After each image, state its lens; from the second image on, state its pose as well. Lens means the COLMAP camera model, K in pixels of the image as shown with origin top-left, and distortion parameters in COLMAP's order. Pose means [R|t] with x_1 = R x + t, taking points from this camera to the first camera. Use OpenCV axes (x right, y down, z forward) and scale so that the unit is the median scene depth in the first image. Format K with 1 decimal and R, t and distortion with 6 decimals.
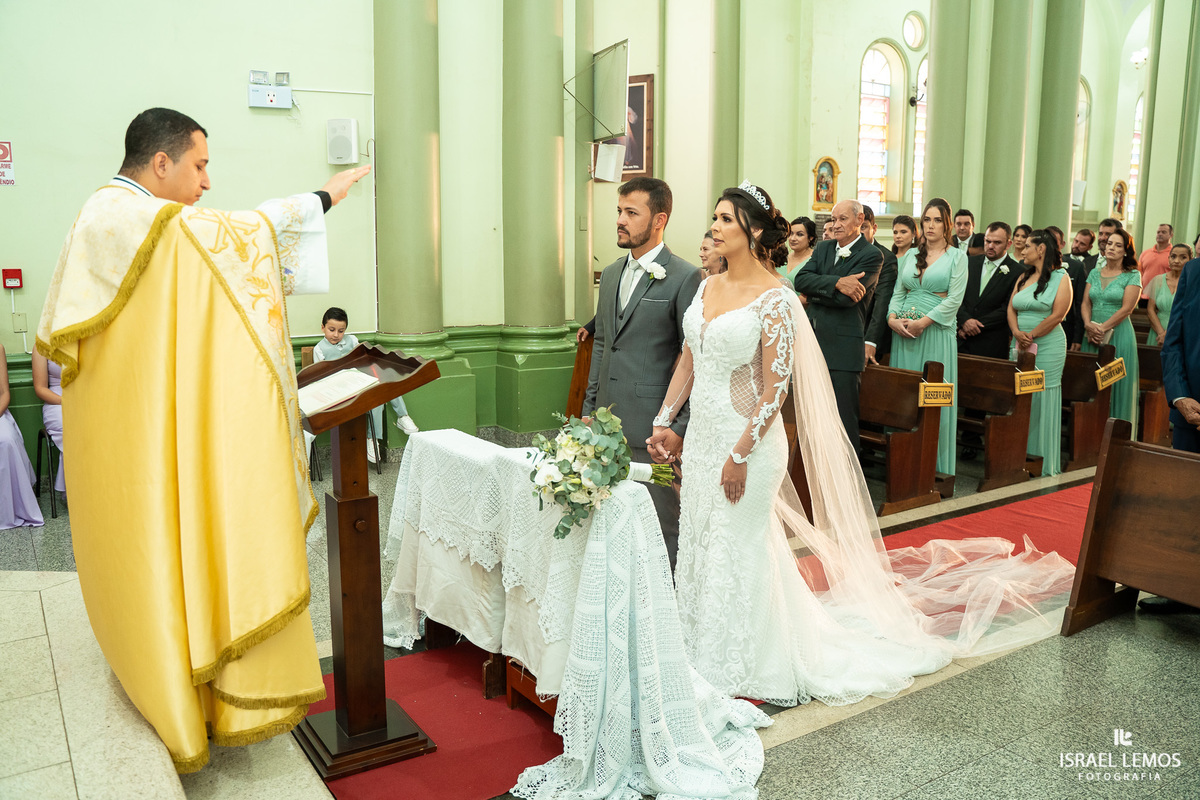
lens RADIAL K [[977.1, 0, 601.9], [0, 977.1, 398.5], [0, 0, 1]] dist [-0.115249, 0.091497]
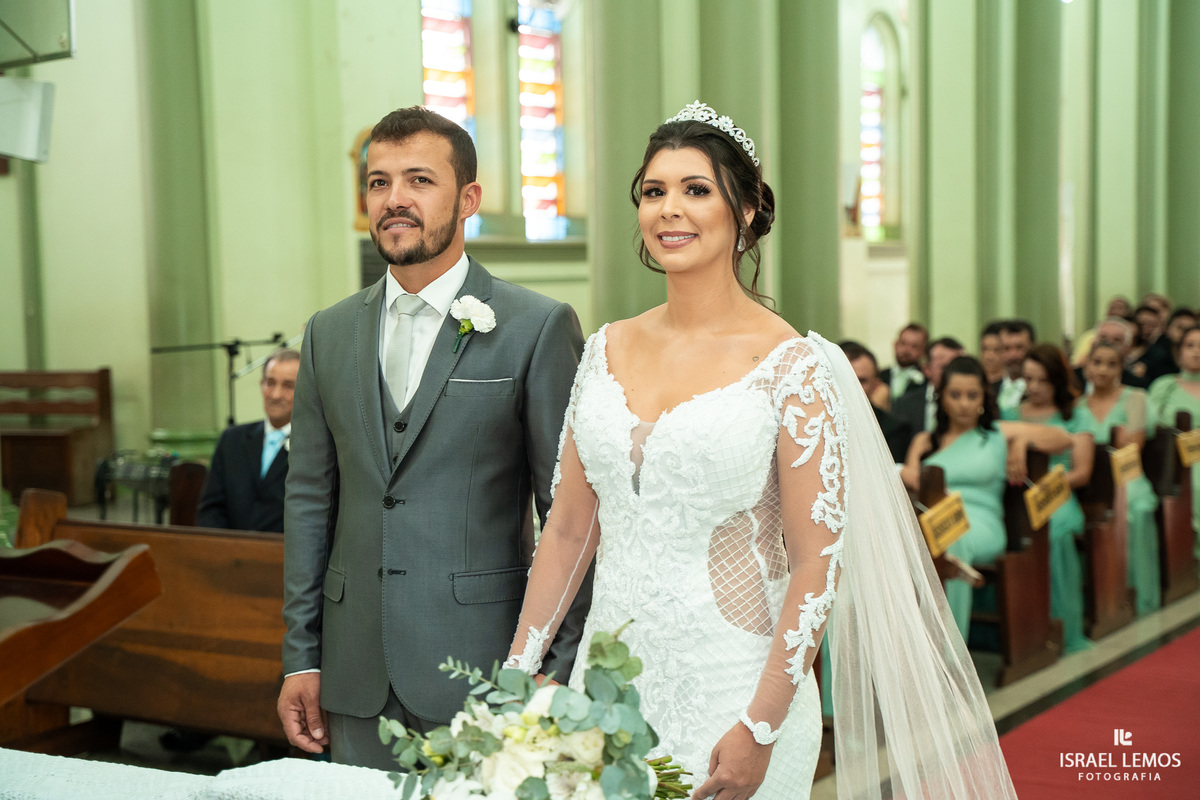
lens RADIAL K [[1859.5, 0, 600.1], [0, 1859.5, 395.2], [0, 0, 1]] dist [0.119907, 0.000000]
pose [[0.923447, -0.043598, 0.381241, -0.232887], [0.085125, 0.992045, -0.092743, -0.013732], [-0.374165, 0.118096, 0.919812, 0.231840]]
